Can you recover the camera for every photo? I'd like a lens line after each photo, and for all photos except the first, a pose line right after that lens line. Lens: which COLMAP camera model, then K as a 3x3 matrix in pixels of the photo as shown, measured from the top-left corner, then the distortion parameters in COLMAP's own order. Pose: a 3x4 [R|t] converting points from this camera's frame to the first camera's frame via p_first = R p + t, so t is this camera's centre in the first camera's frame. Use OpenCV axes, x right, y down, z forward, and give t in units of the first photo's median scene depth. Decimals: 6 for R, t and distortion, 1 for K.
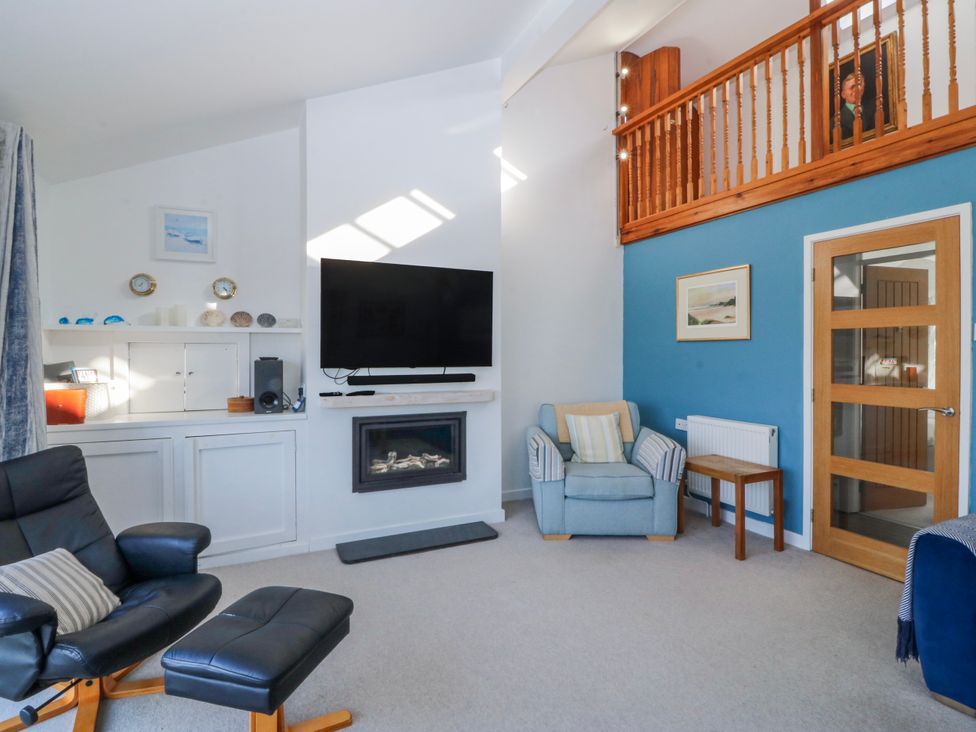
lens RADIAL K [[511.7, 0, 488.2], [0, 511.7, 353.6], [0, 0, 1]] dist [-0.003417, -0.002069]
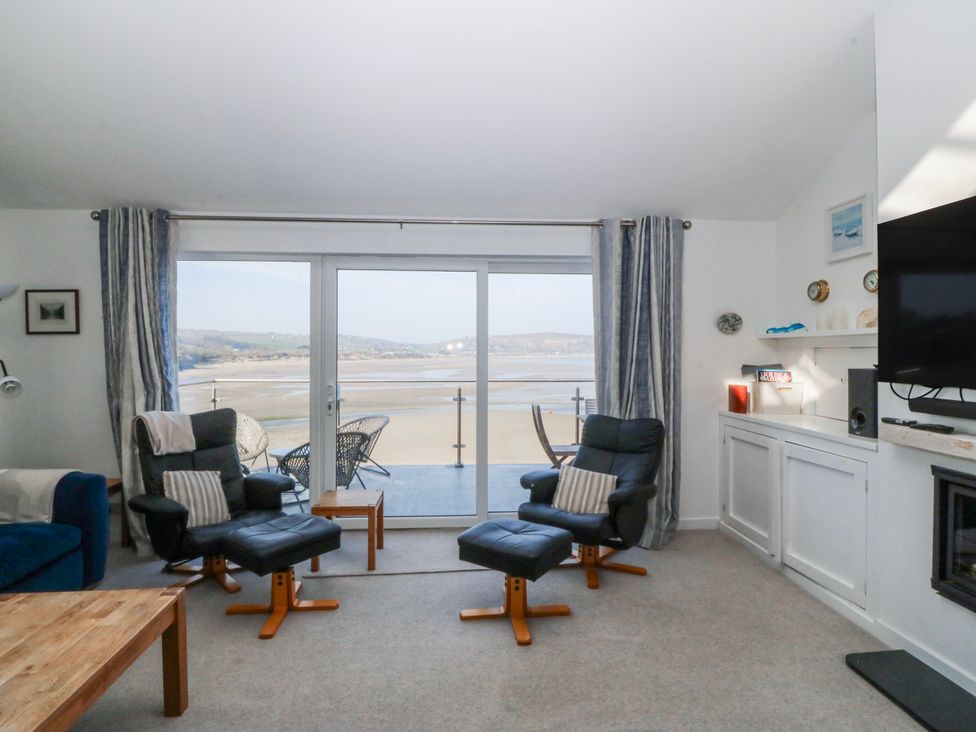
lens RADIAL K [[514.5, 0, 487.9], [0, 514.5, 355.9], [0, 0, 1]] dist [0.009934, -0.013321]
pose [[-0.358589, 0.003983, -0.933487, 0.476094], [-0.004602, 0.999971, 0.006035, -0.008253], [0.933484, 0.006460, -0.358561, 0.684497]]
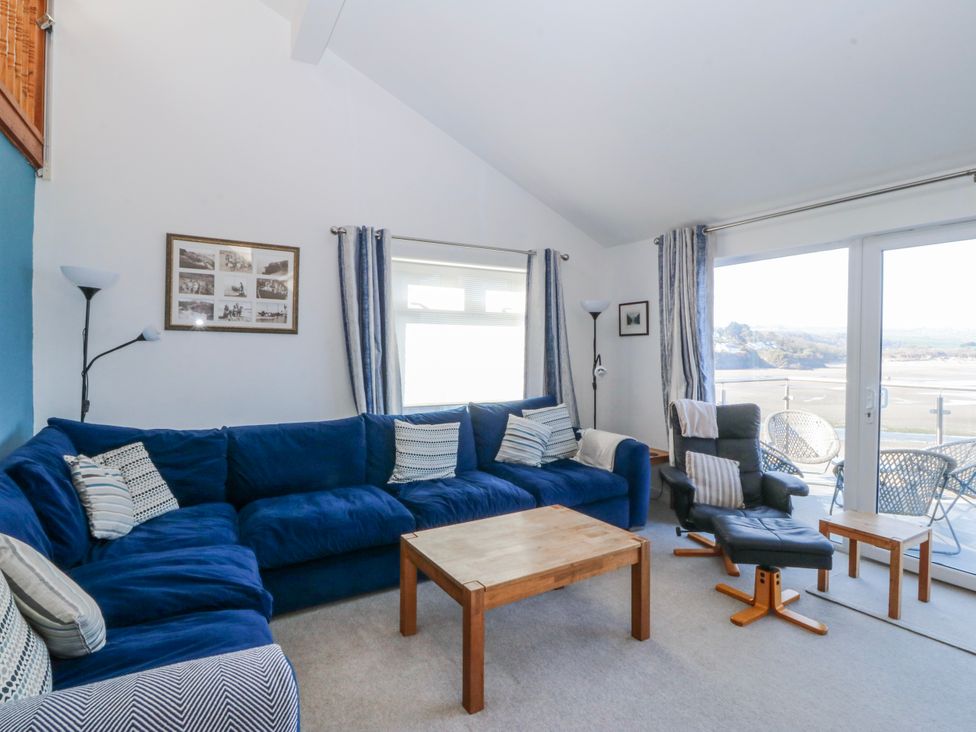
lens RADIAL K [[514.5, 0, 487.9], [0, 514.5, 355.9], [0, 0, 1]] dist [0.009934, -0.013321]
pose [[-0.994501, -0.006326, -0.104533, 0.366883], [-0.008171, 0.999818, 0.017224, -0.007863], [0.104406, 0.017984, -0.994372, 0.825644]]
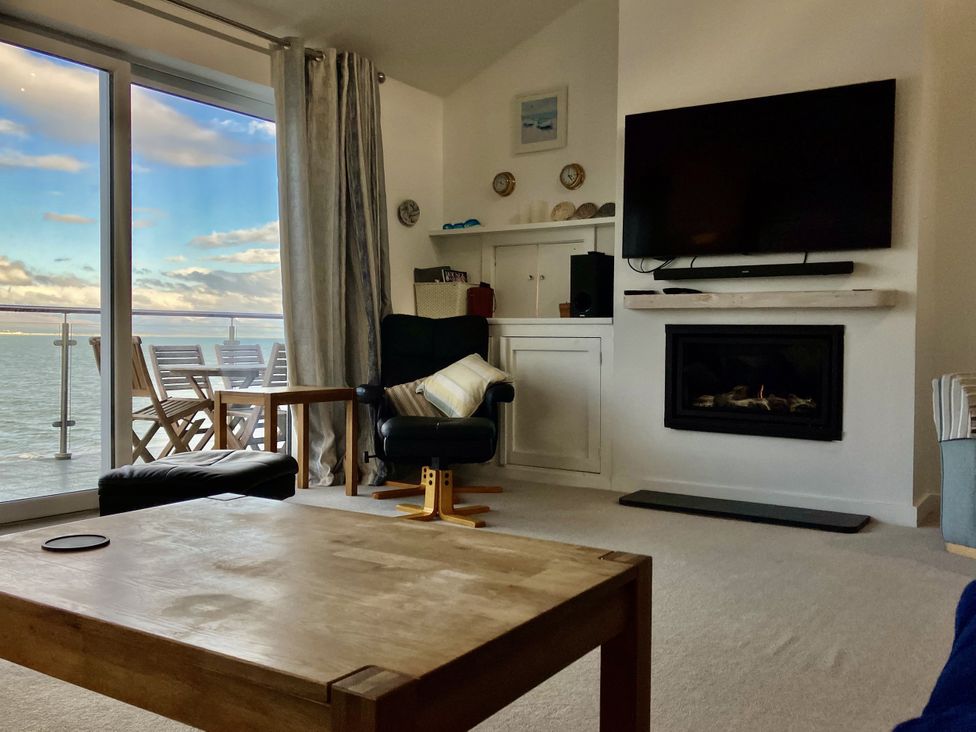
lens RADIAL K [[891.6, 0, 488.0], [0, 891.6, 366.0], [0, 0, 1]] dist [0.042007, -0.005779]
pose [[0.515583, 0.031893, -0.856246, 0.673854], [-0.012157, 0.999479, 0.029908, 0.140581], [0.856753, -0.005010, 0.515702, 0.105300]]
